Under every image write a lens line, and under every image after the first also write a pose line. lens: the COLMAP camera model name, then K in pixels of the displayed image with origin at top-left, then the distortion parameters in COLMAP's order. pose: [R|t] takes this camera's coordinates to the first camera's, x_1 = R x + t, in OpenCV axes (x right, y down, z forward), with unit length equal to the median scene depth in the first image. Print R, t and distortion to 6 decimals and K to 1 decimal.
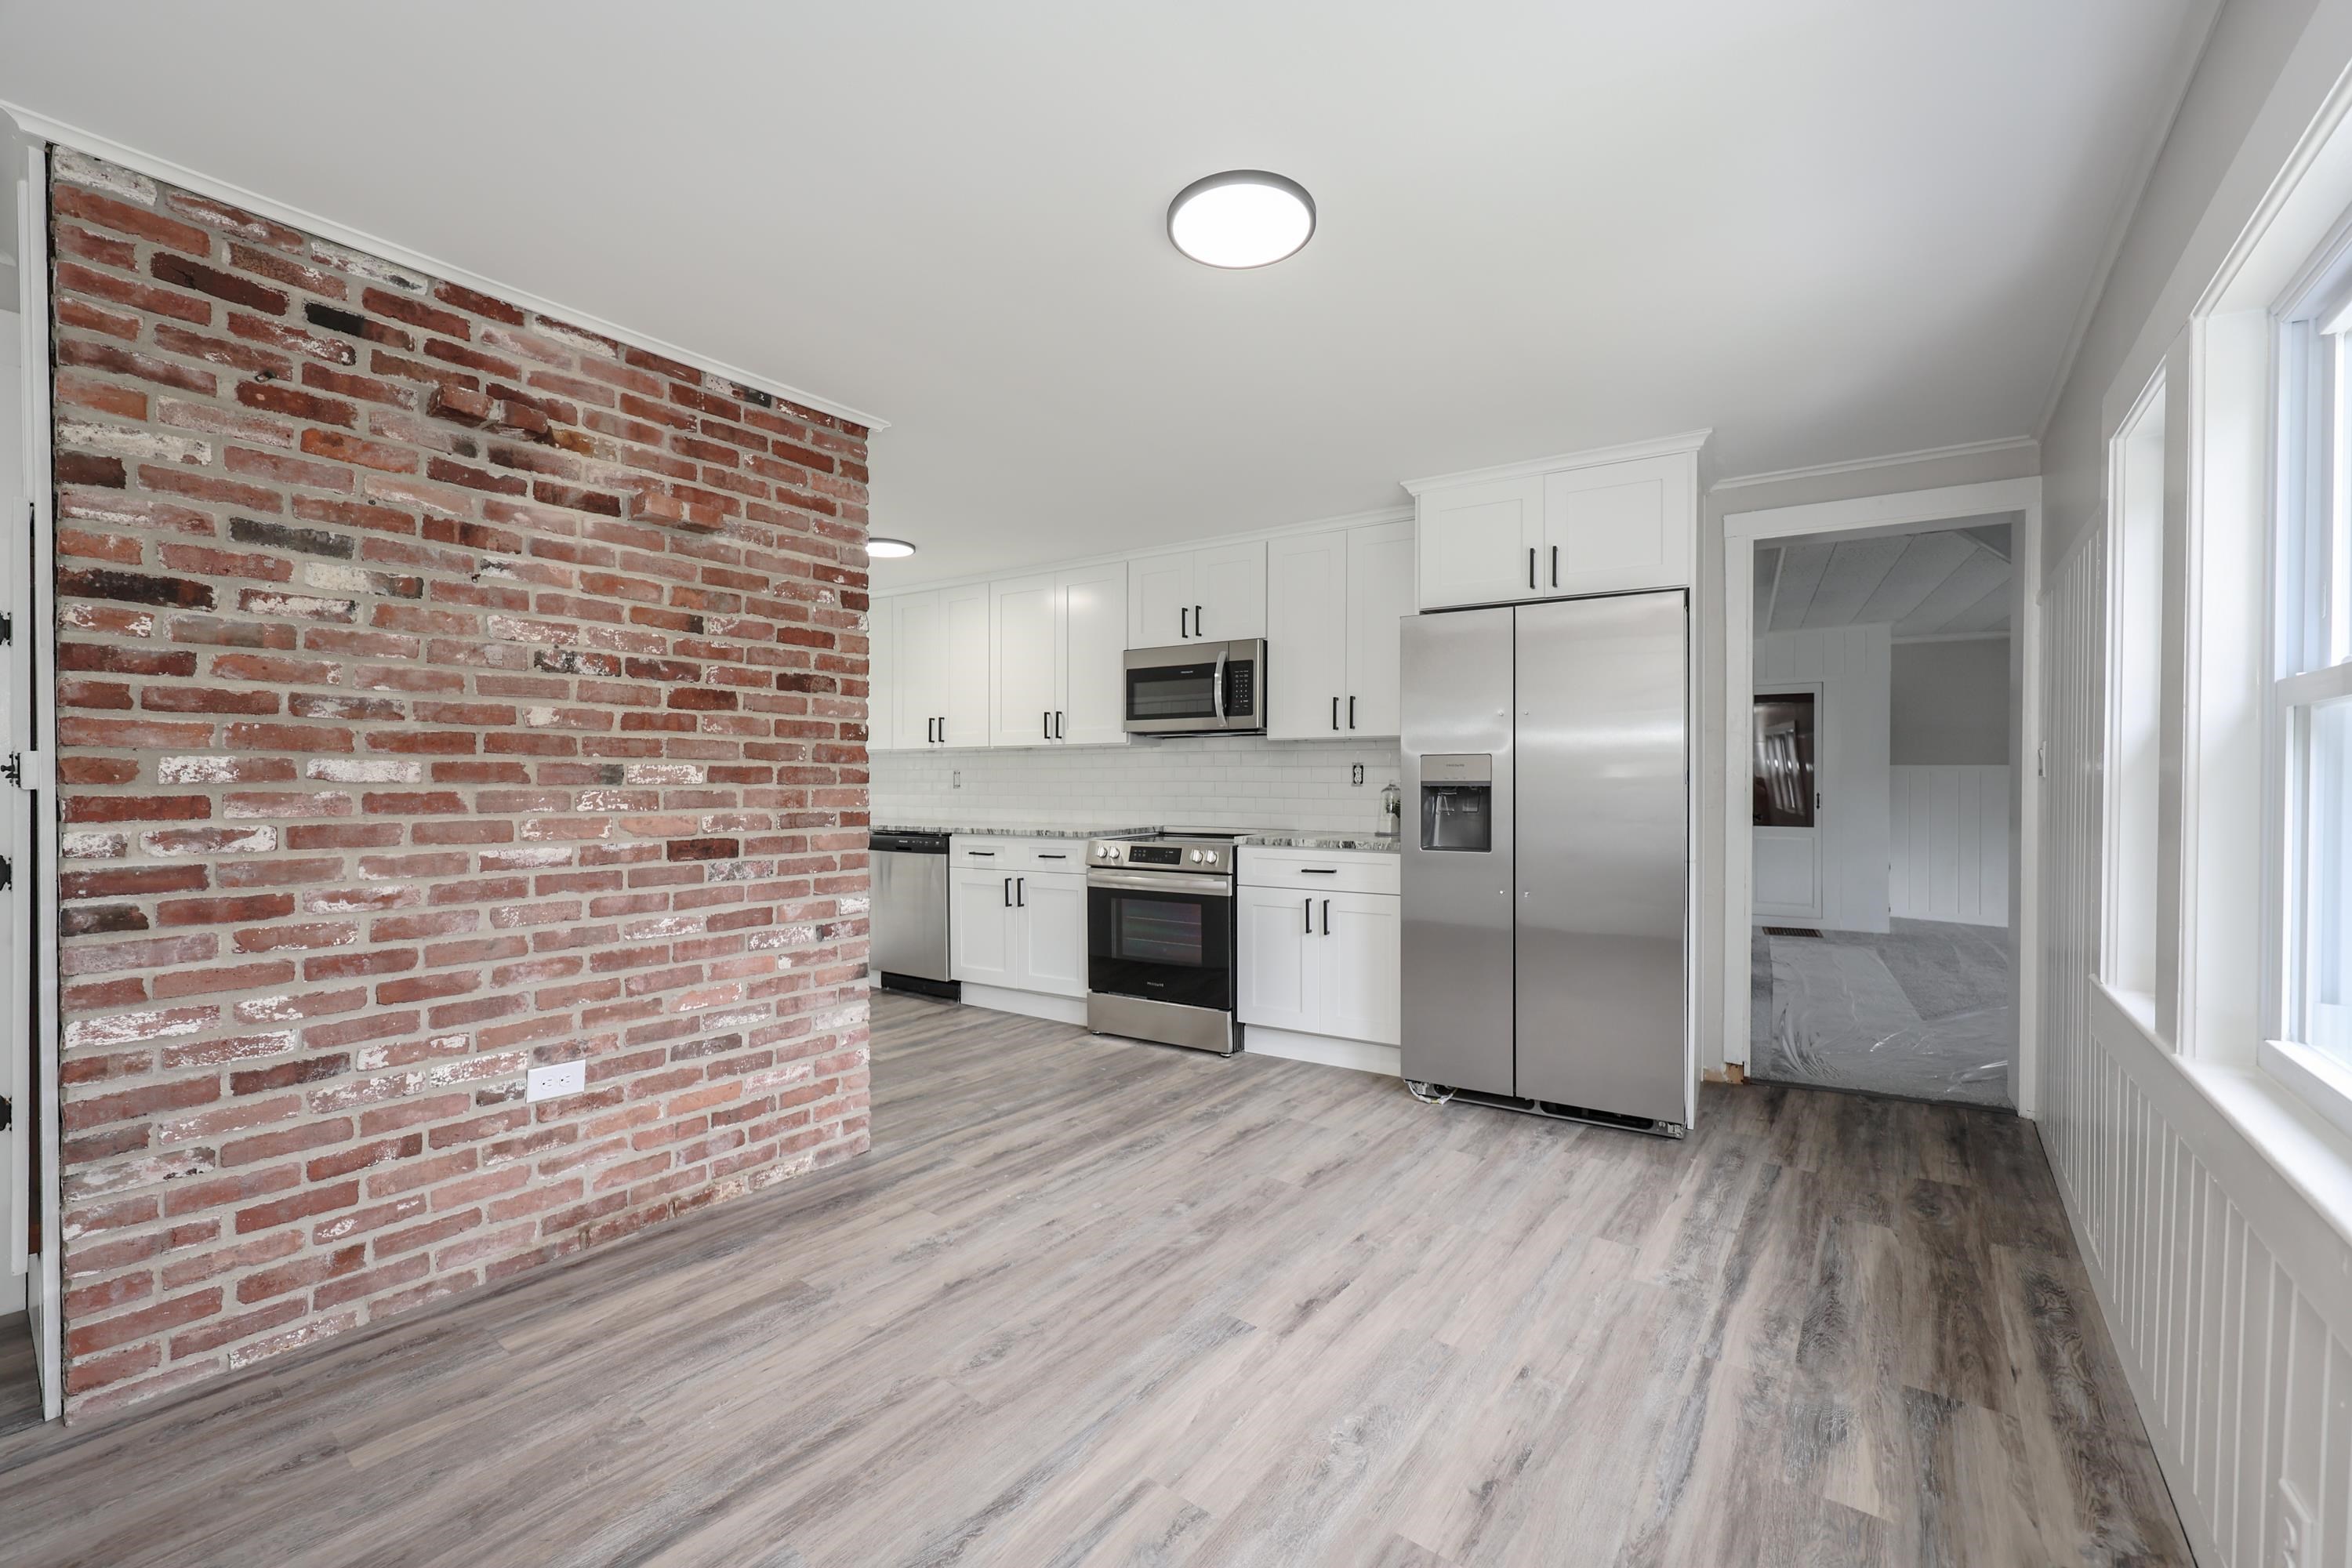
lens RADIAL K [[943.4, 0, 1162.0], [0, 943.4, 787.4], [0, 0, 1]] dist [-0.000376, -0.000225]
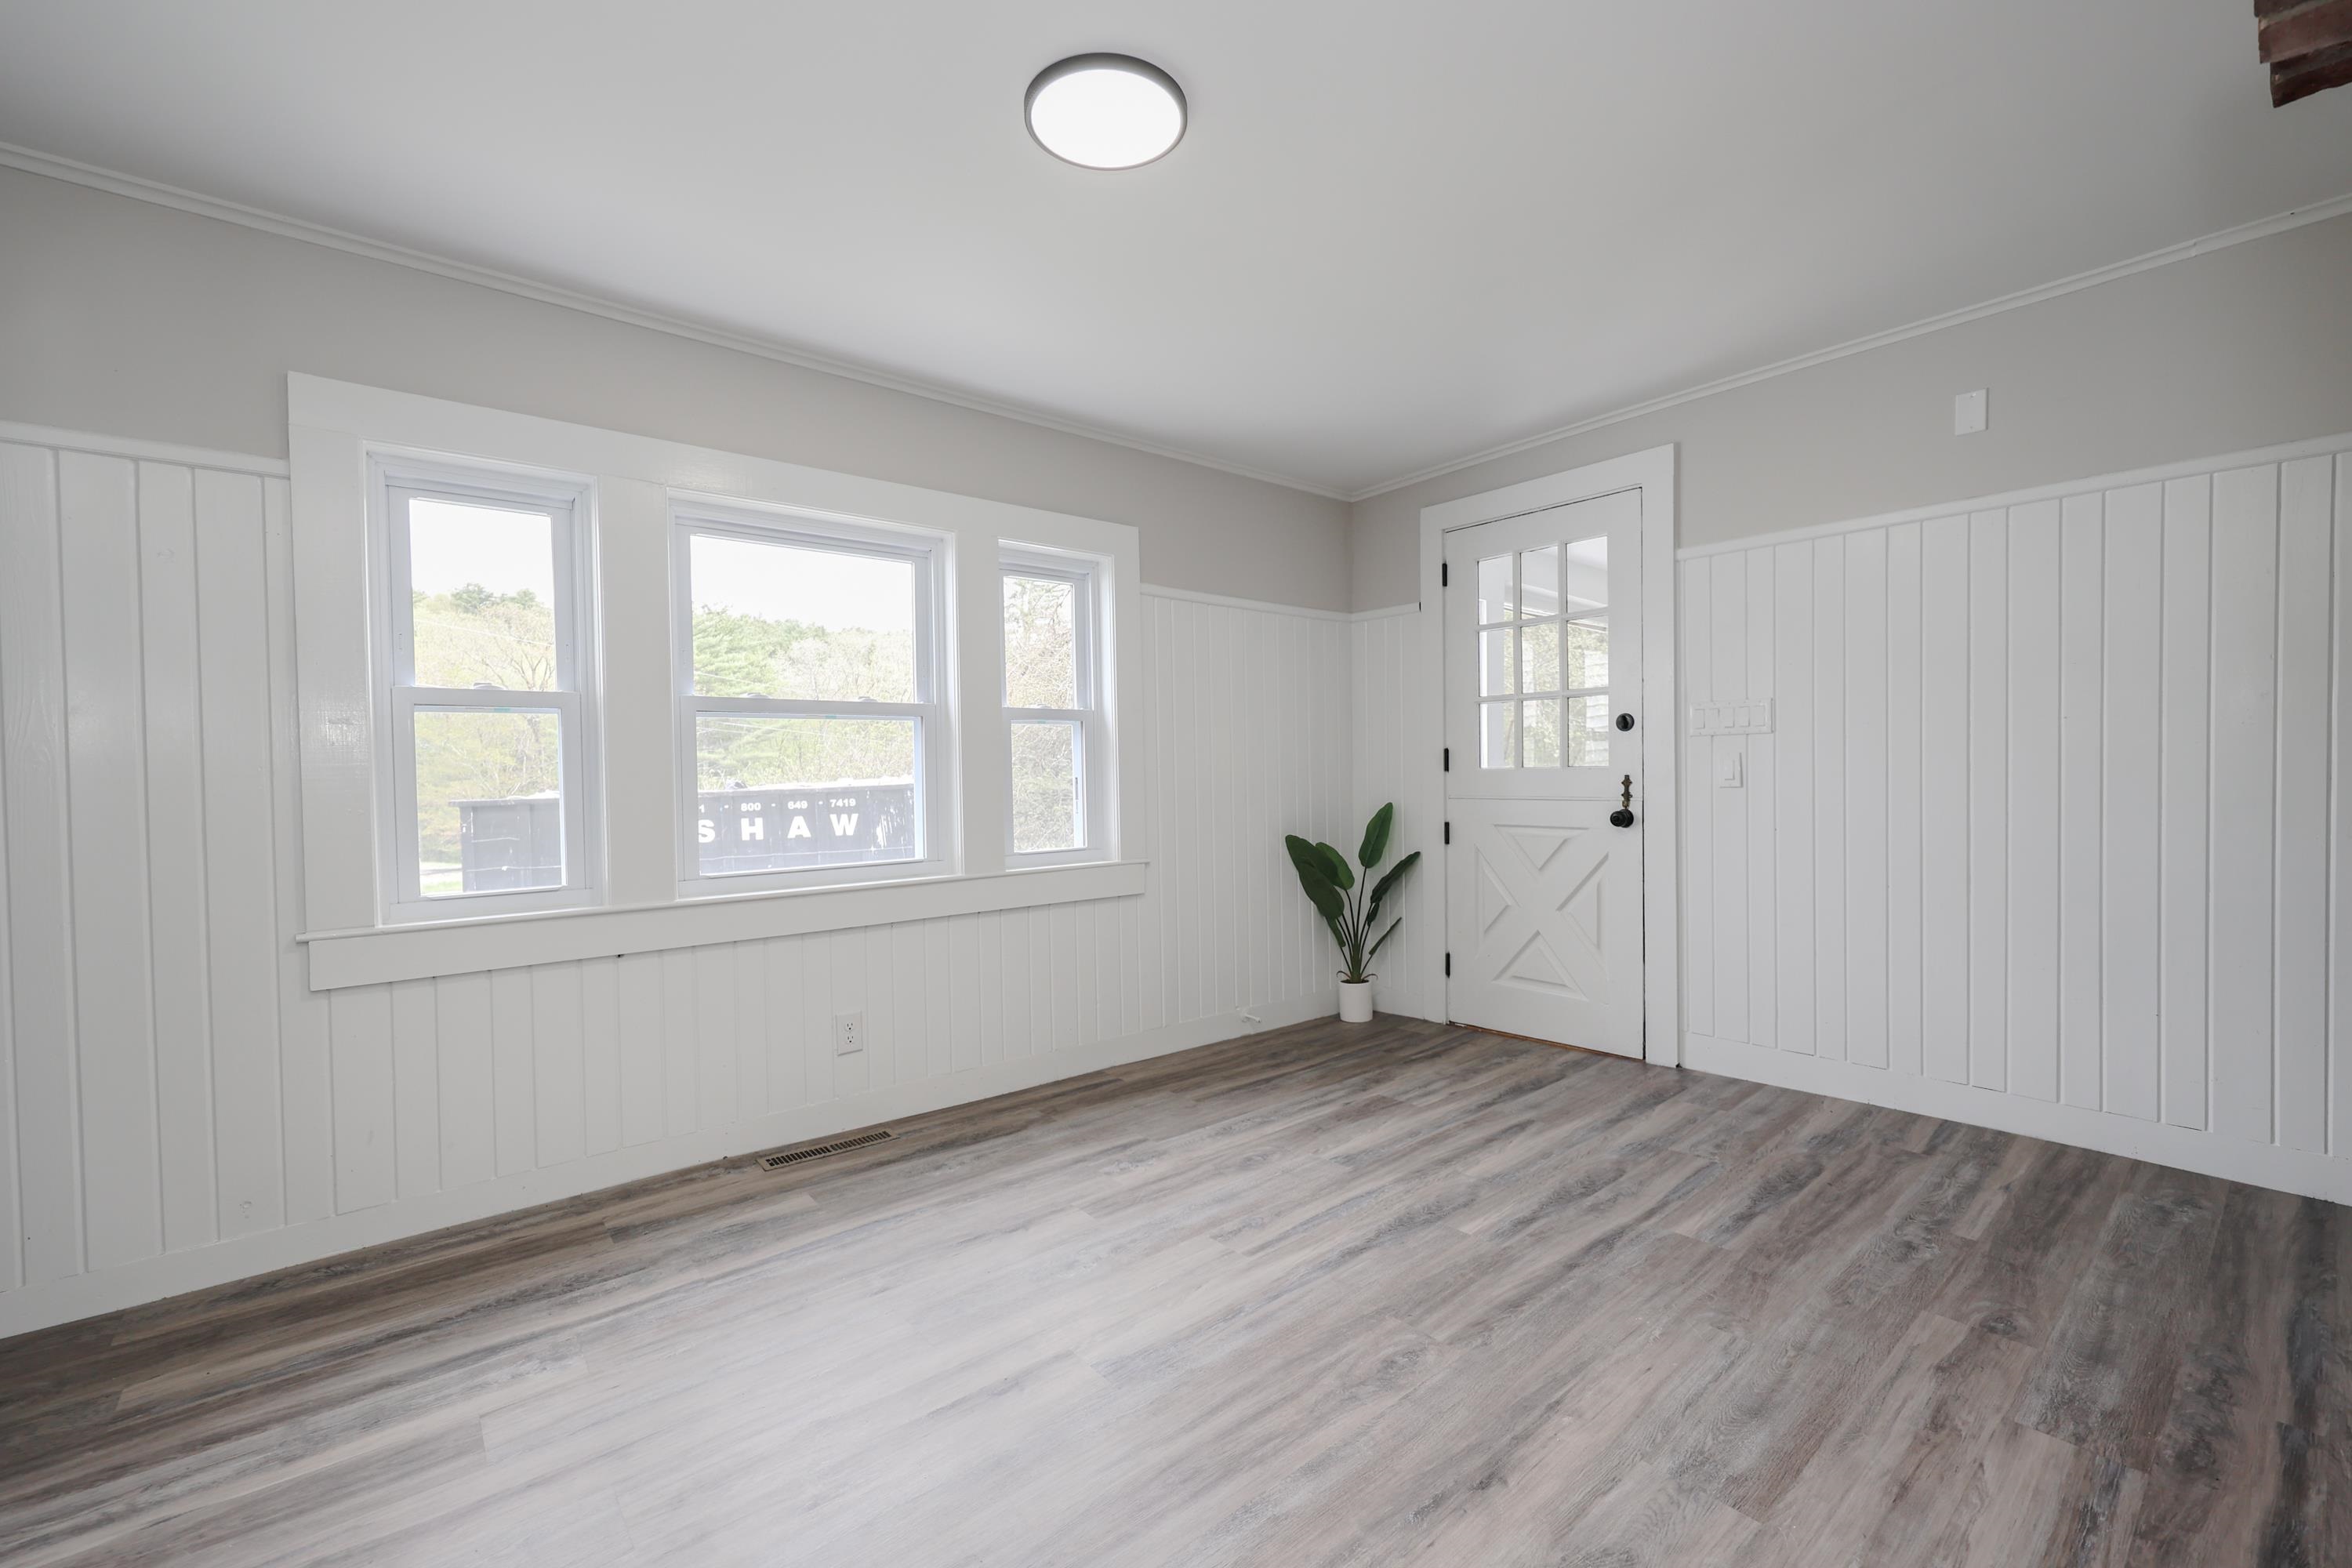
lens RADIAL K [[966.7, 0, 1169.9], [0, 966.7, 793.3], [0, 0, 1]] dist [-0.000102, 0.000083]
pose [[-0.975468, 0.009787, 0.219923, -0.184694], [0.016163, 0.999499, 0.027212, 0.033206], [-0.219547, 0.030099, -0.975138, 2.012702]]
